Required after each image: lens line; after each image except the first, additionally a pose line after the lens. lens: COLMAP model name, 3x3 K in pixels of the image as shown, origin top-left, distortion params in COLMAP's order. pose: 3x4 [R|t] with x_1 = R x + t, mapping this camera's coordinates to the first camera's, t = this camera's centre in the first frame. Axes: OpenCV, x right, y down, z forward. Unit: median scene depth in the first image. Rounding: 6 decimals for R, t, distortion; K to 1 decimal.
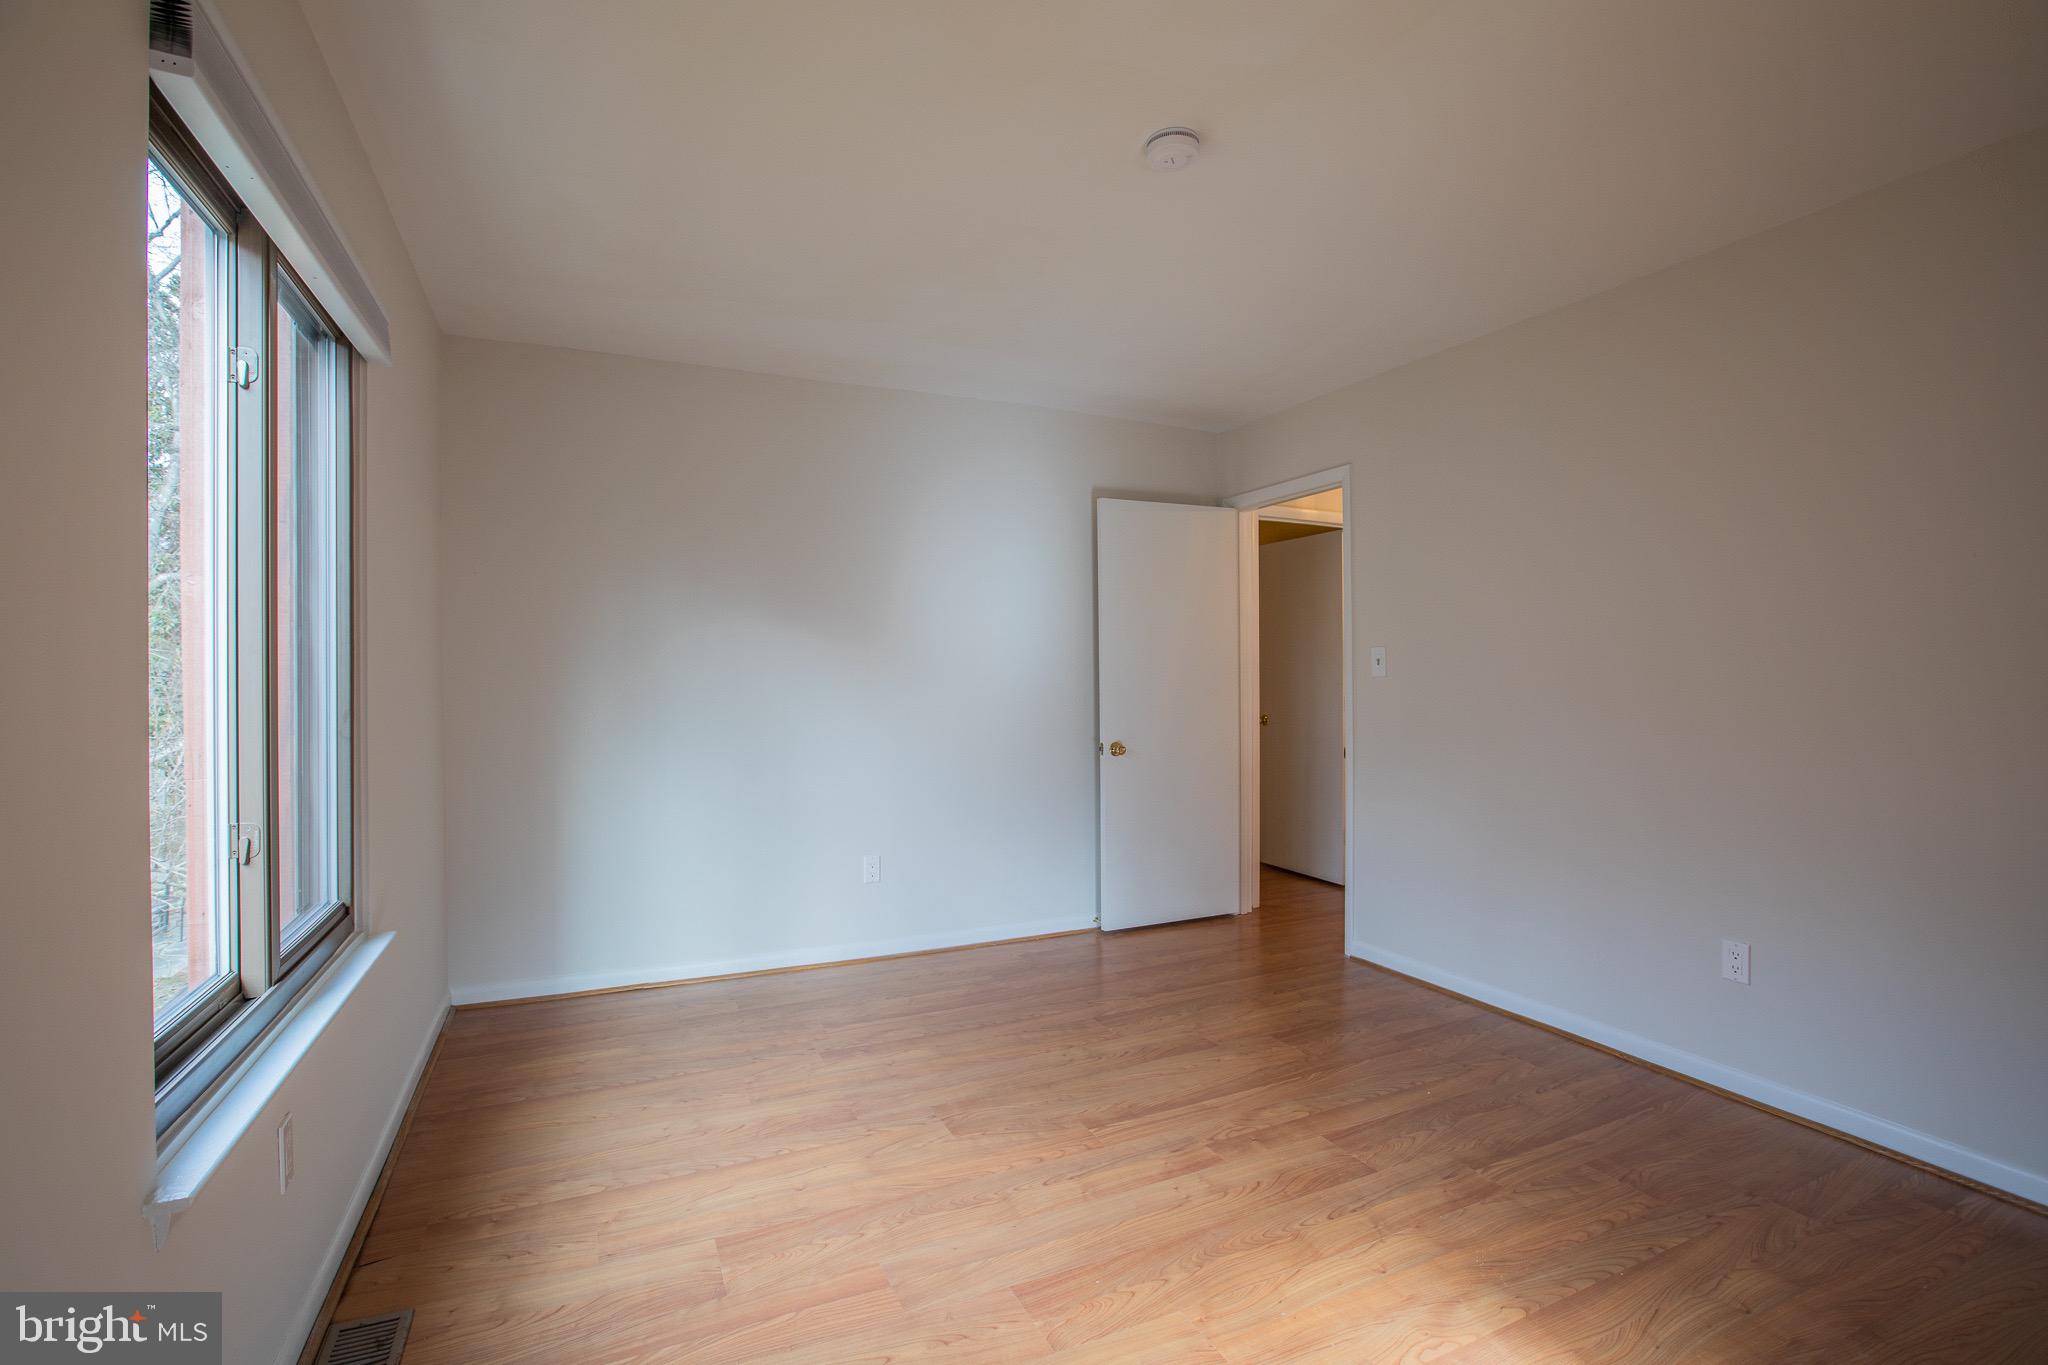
lens RADIAL K [[925.8, 0, 1013.6], [0, 925.8, 672.0], [0, 0, 1]] dist [-0.038282, 0.001264]
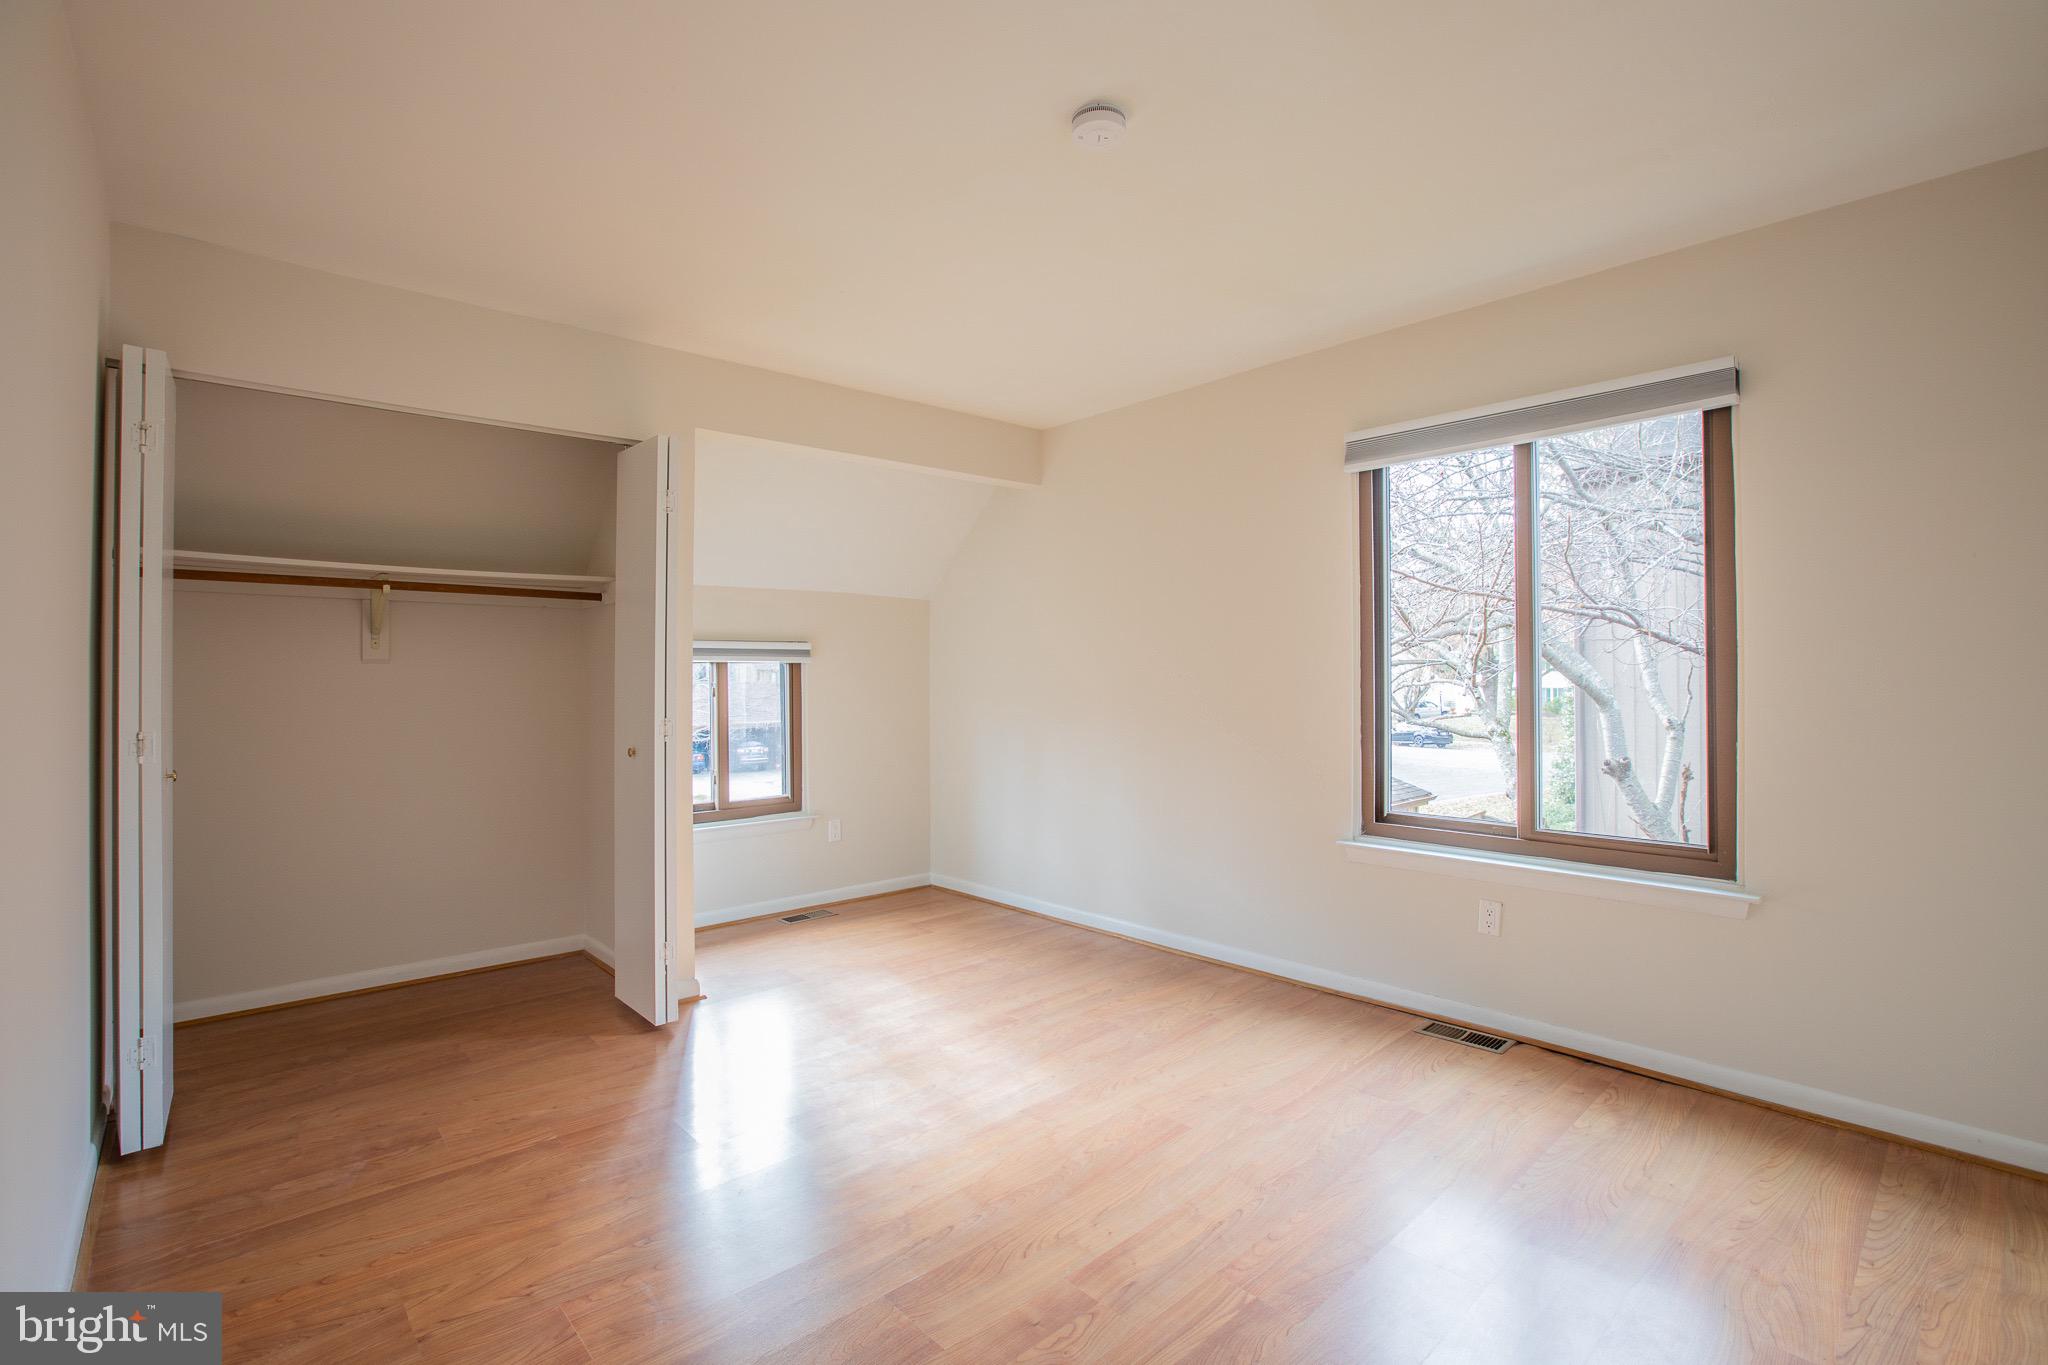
lens RADIAL K [[925.8, 0, 1013.6], [0, 925.8, 672.0], [0, 0, 1]] dist [-0.038282, 0.001264]
pose [[-0.954828, 0.007912, -0.297053, 0.542176], [0.010742, 0.999911, -0.007894, 0.007872], [0.296965, -0.010728, -0.954828, 1.866176]]
